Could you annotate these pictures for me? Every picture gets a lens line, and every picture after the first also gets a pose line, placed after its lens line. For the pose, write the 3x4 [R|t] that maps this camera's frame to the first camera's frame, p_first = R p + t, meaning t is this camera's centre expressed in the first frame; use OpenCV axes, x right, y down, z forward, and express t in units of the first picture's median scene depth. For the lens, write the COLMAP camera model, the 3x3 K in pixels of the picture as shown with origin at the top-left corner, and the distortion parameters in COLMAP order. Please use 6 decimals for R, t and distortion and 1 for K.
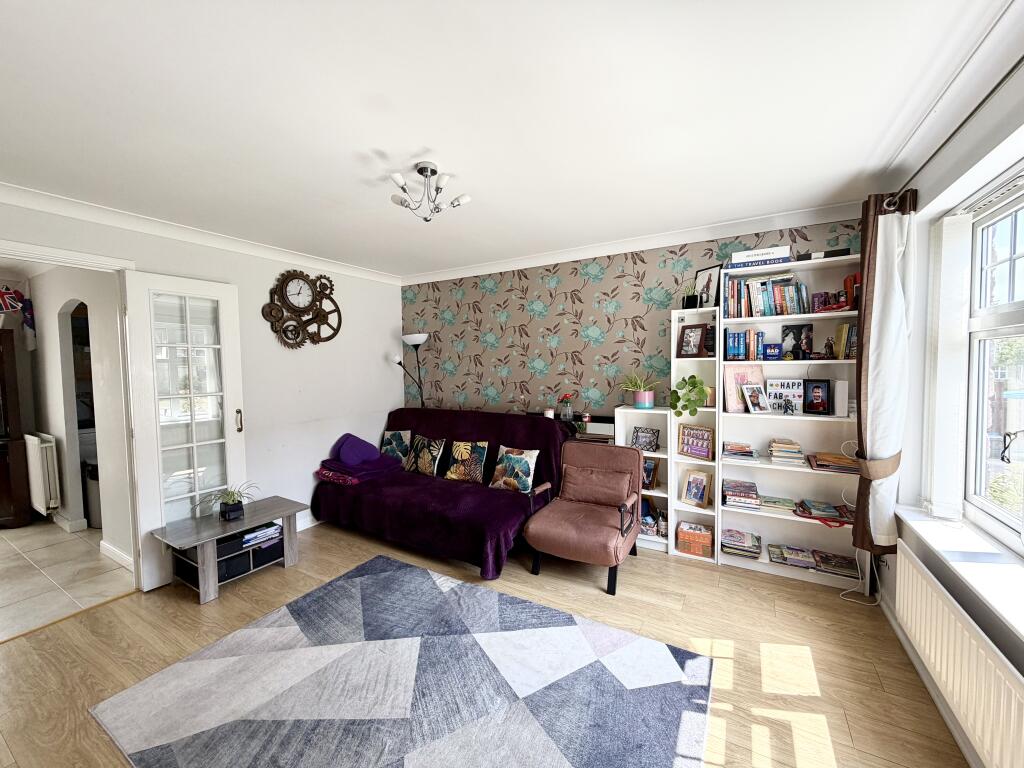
lens RADIAL K [[407.1, 0, 504.8], [0, 407.1, 384.8], [0, 0, 1]] dist [0.000219, 0.000091]
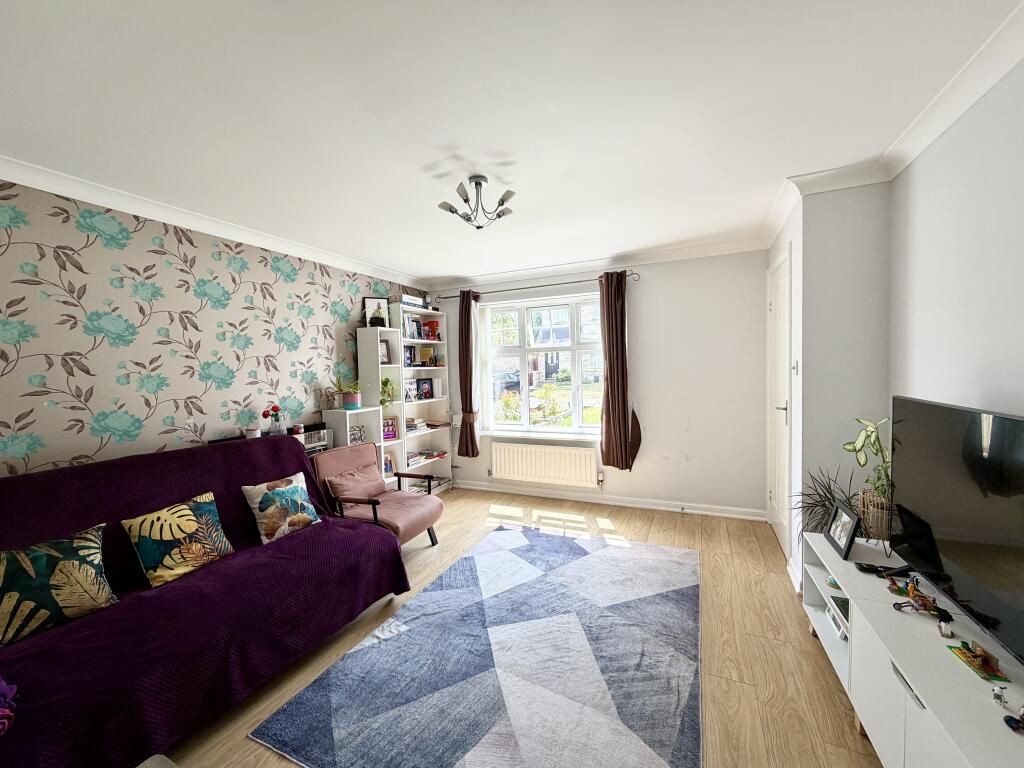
lens RADIAL K [[407.1, 0, 512.0], [0, 407.1, 384.7], [0, 0, 1]] dist [0.000219, 0.000091]
pose [[-0.107138, -0.021995, 0.994001, -1.032361], [0.079959, 0.996326, 0.030665, -0.010400], [-0.991024, 0.082765, -0.104986, 0.849562]]
